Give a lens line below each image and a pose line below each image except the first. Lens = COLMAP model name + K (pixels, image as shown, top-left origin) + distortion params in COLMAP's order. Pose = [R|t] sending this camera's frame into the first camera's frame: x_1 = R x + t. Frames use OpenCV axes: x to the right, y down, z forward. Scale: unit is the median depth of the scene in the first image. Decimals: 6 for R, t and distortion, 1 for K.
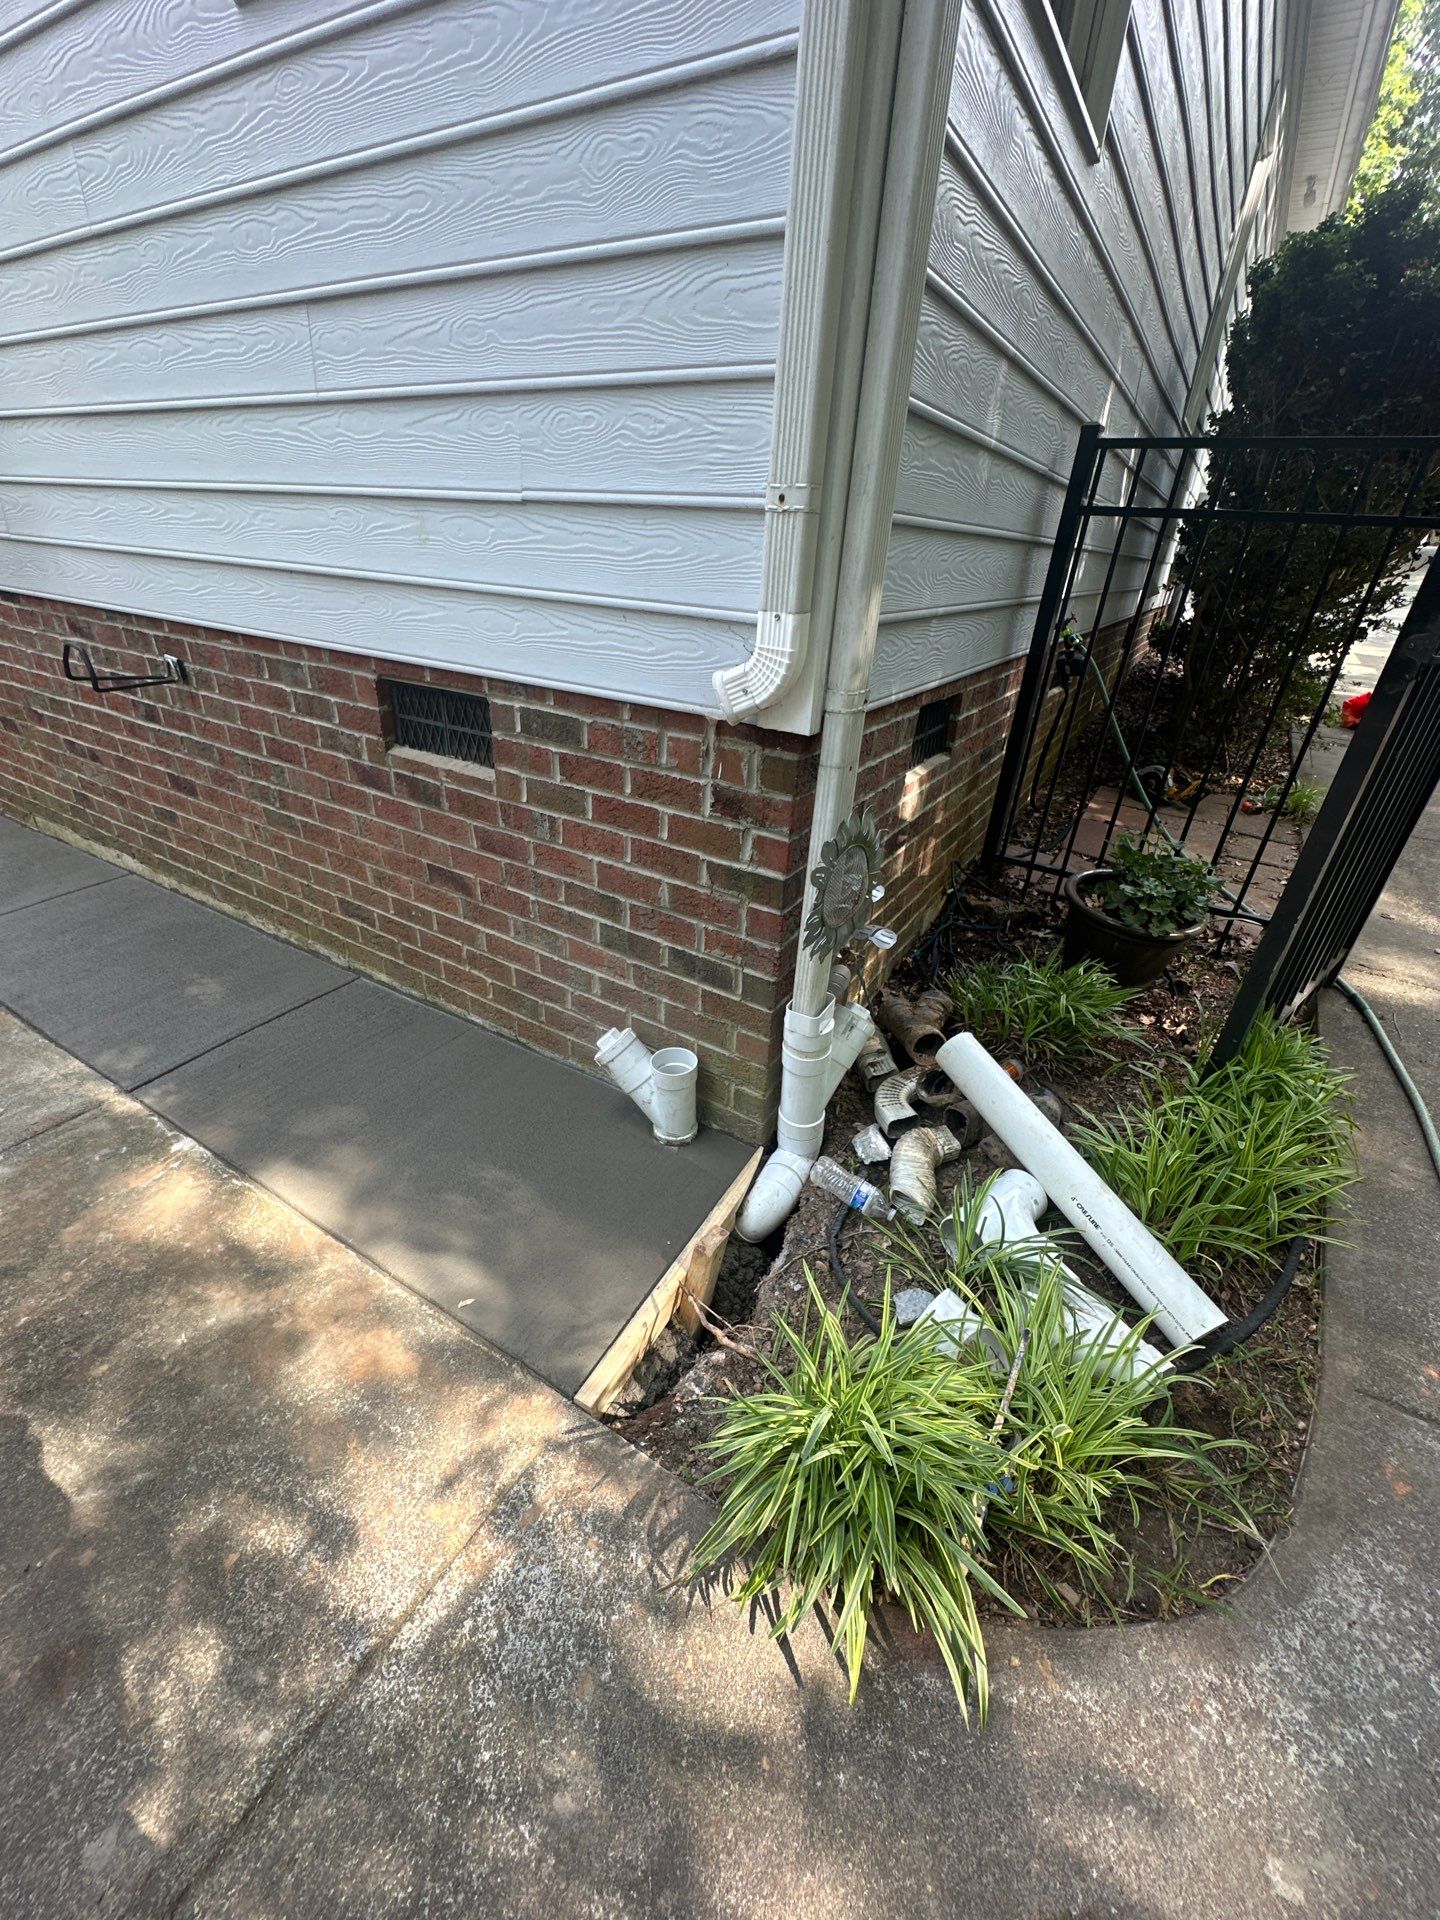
lens RADIAL K [[770.4, 0, 711.7], [0, 770.4, 963.5], [0, 0, 1]] dist [-0.000544, 0.000140]
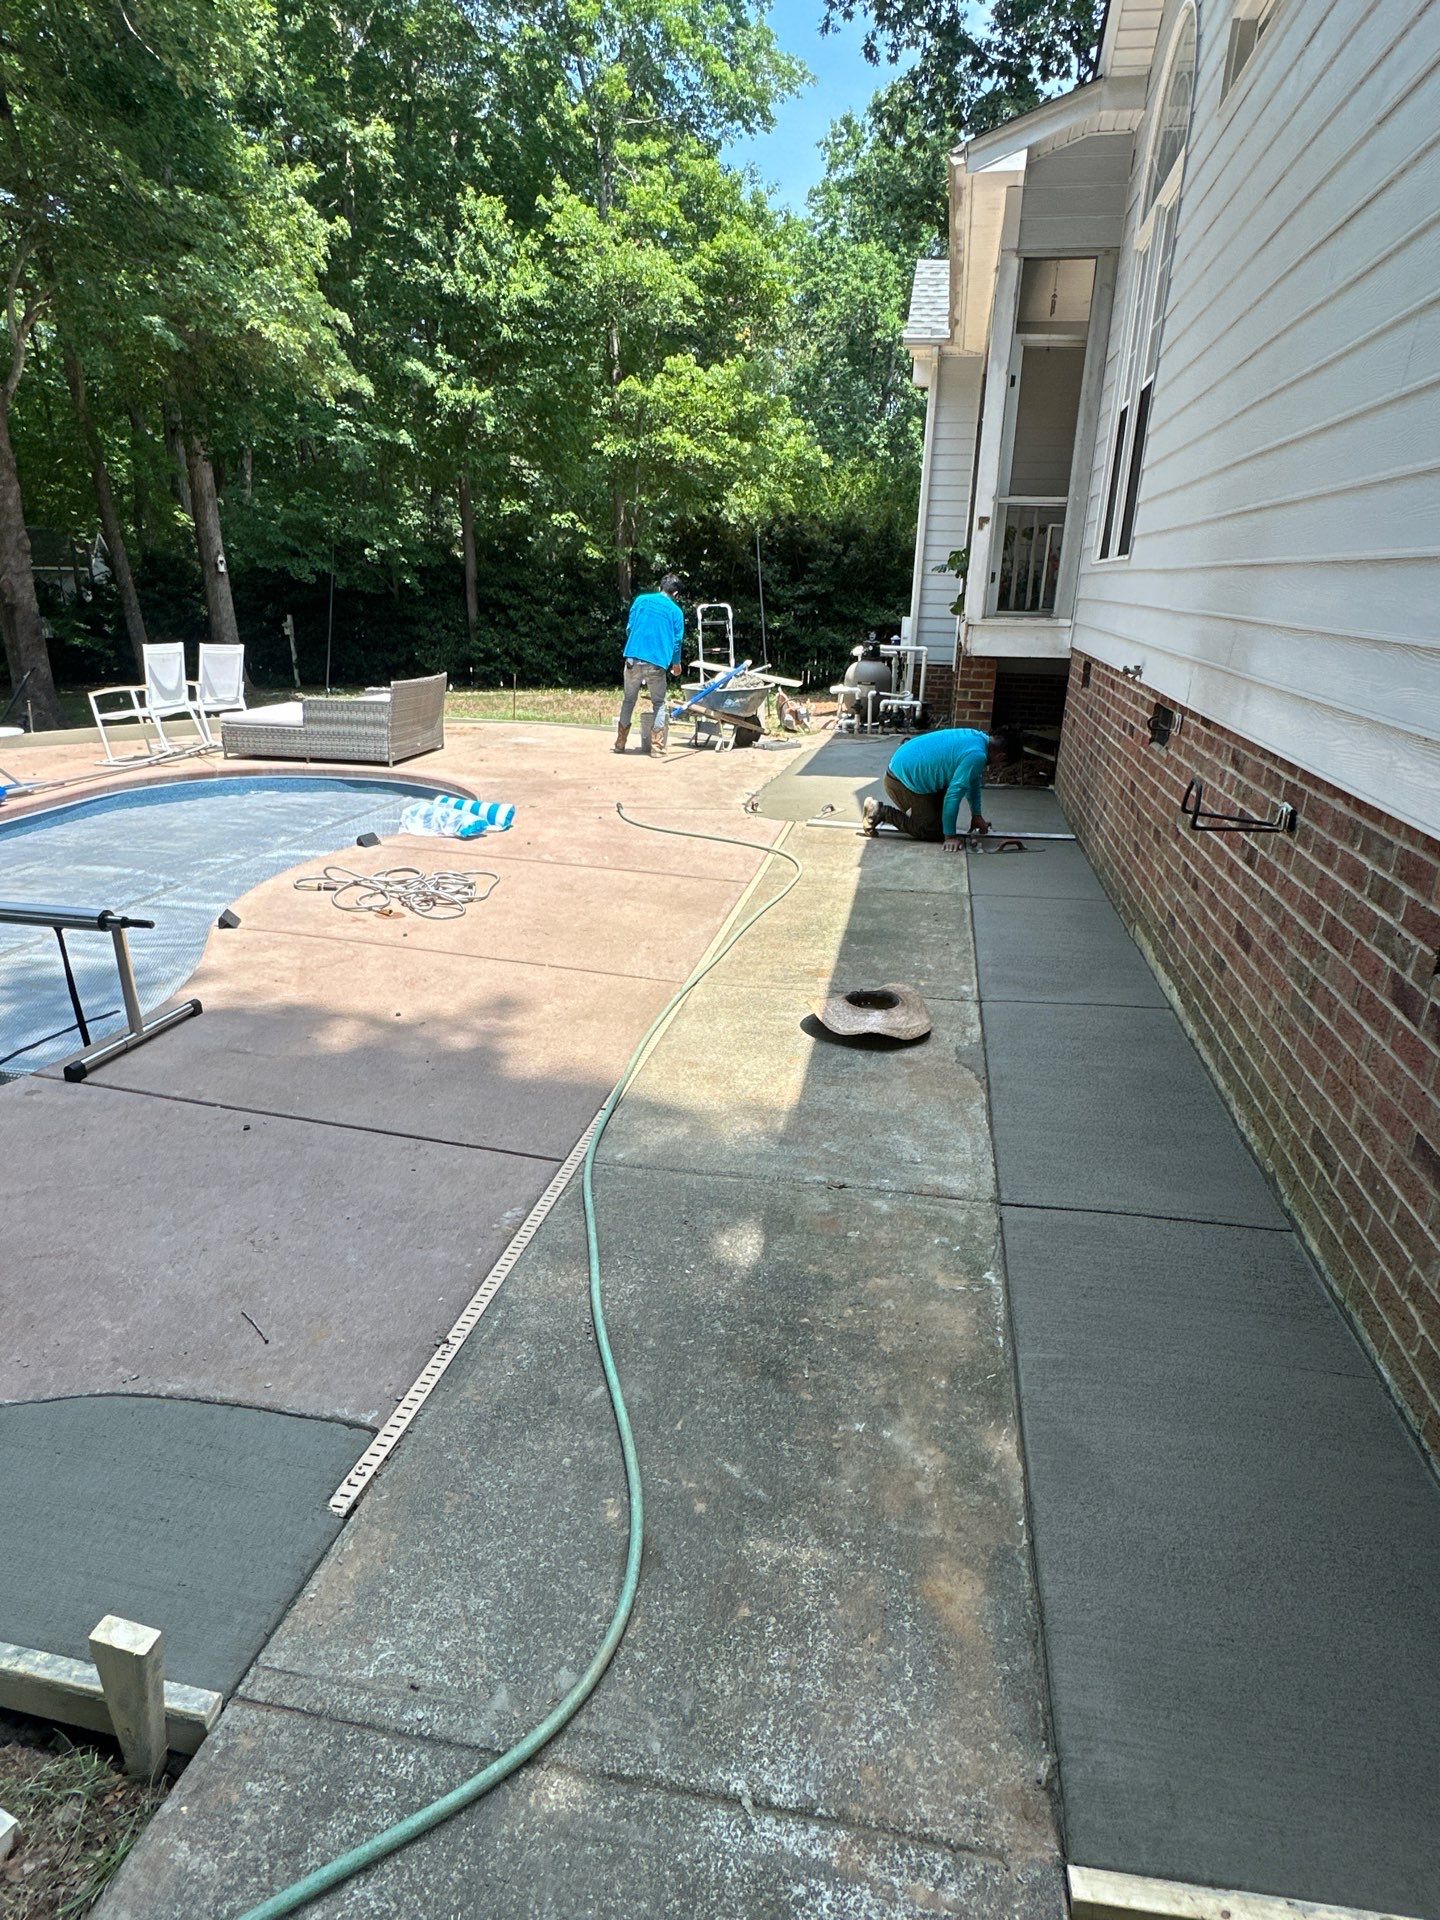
lens RADIAL K [[1052.3, 0, 720.0], [0, 1052.3, 960.0], [0, 0, 1]] dist [0.000849, 0.000283]
pose [[0.354737, 0.284903, -0.890501, 0.237751], [-0.457164, 0.883674, 0.100604, -0.084886], [0.815575, 0.371417, 0.443719, 0.004967]]
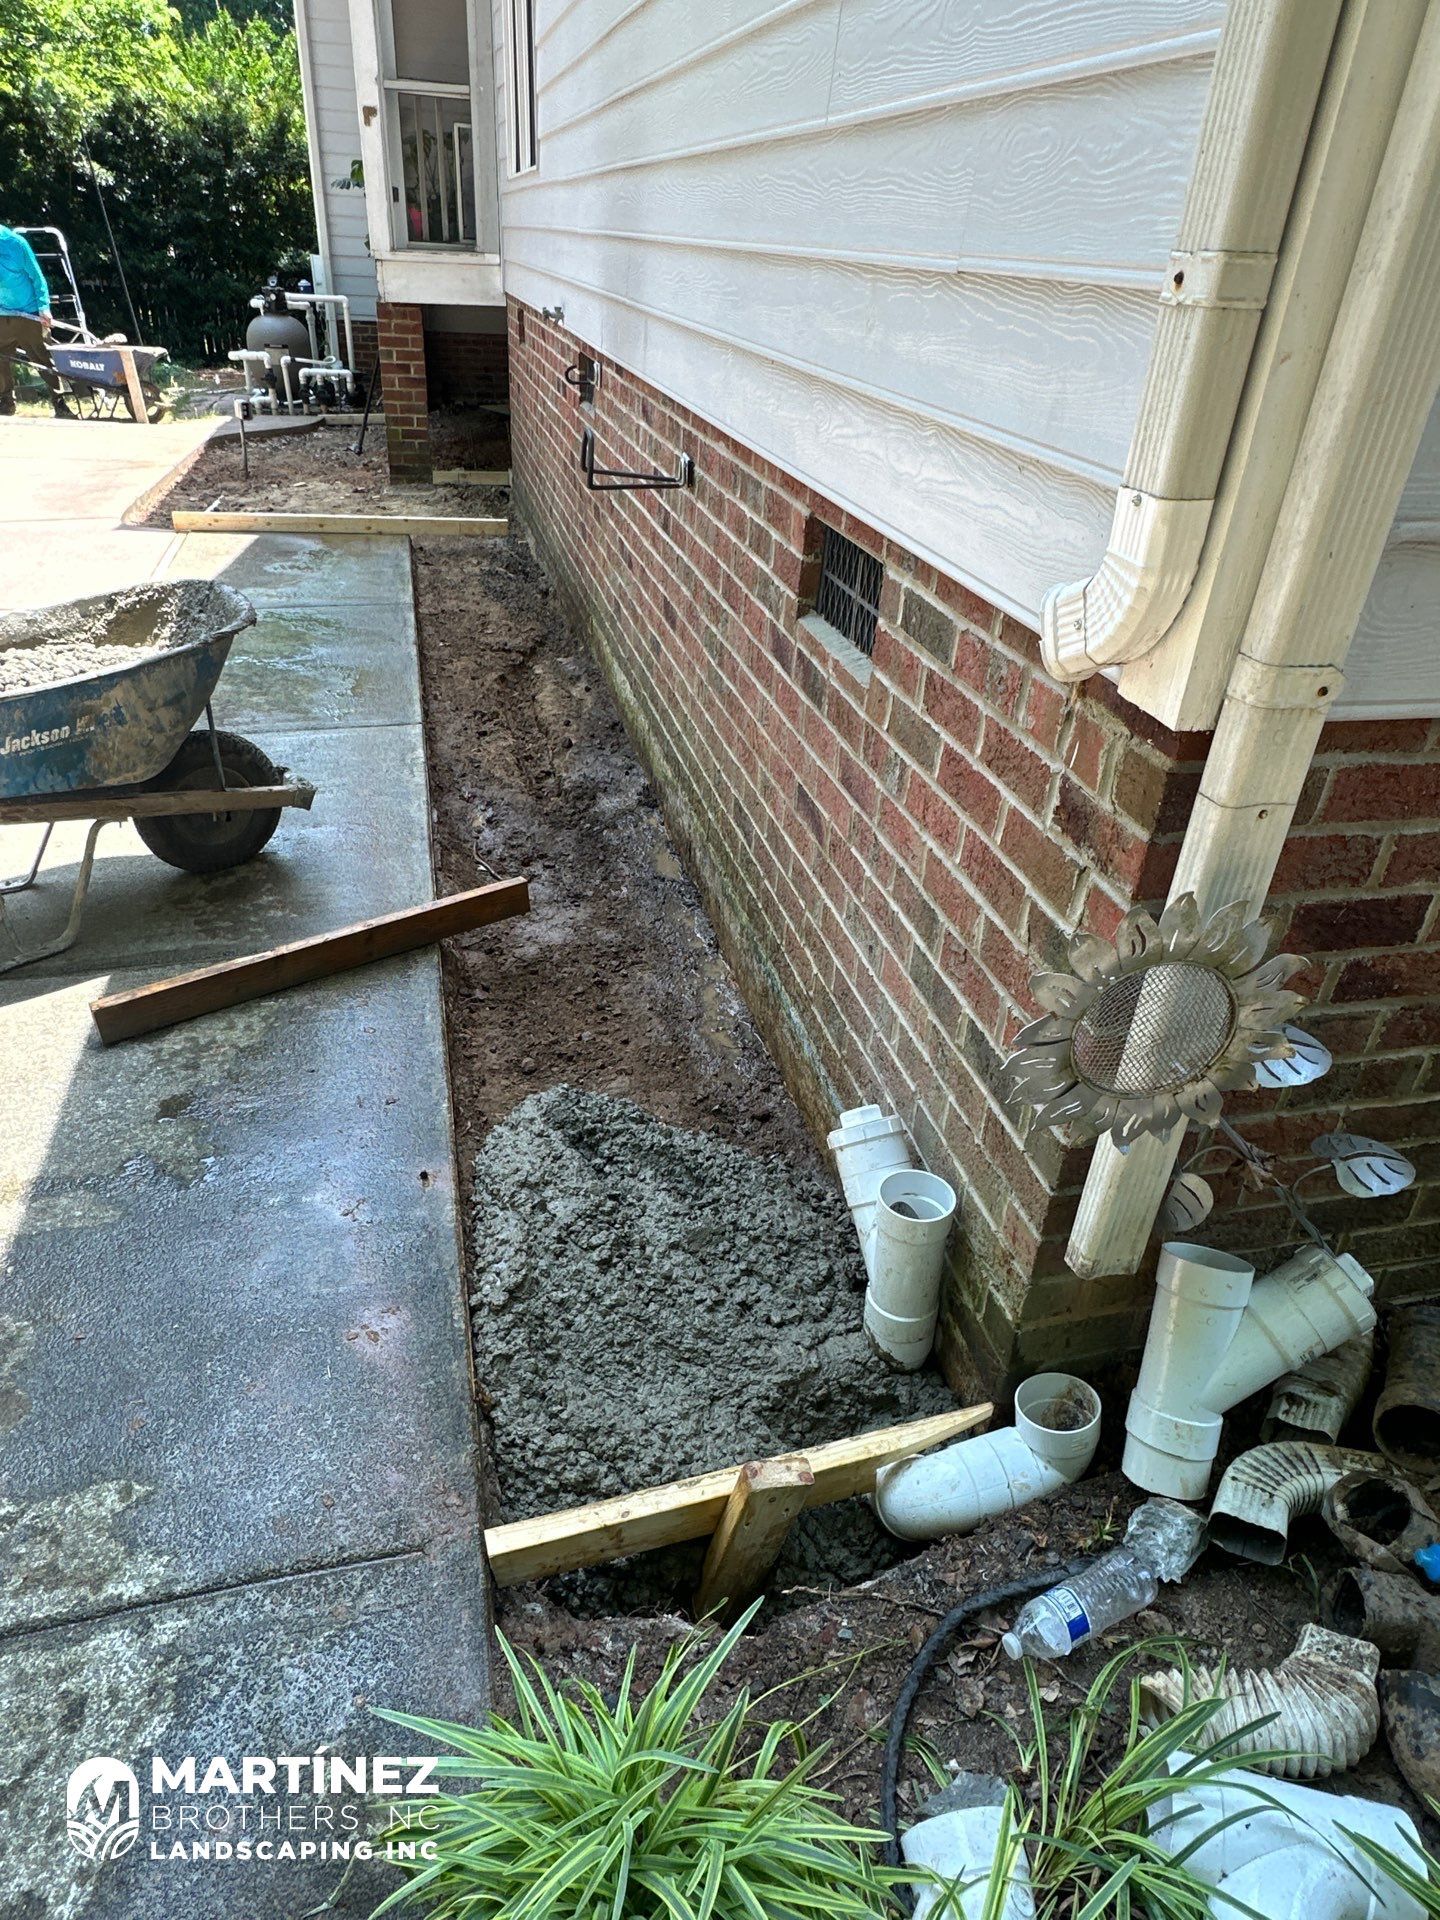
lens RADIAL K [[1177.8, 0, 720.1], [0, 1177.8, 963.3], [0, 0, 1]] dist [-0.000464, 0.002361]
pose [[0.712736, 0.359961, -0.602027, 0.322589], [-0.355946, 0.925170, 0.131771, -0.105800], [0.604409, 0.120371, 0.787528, 0.148741]]
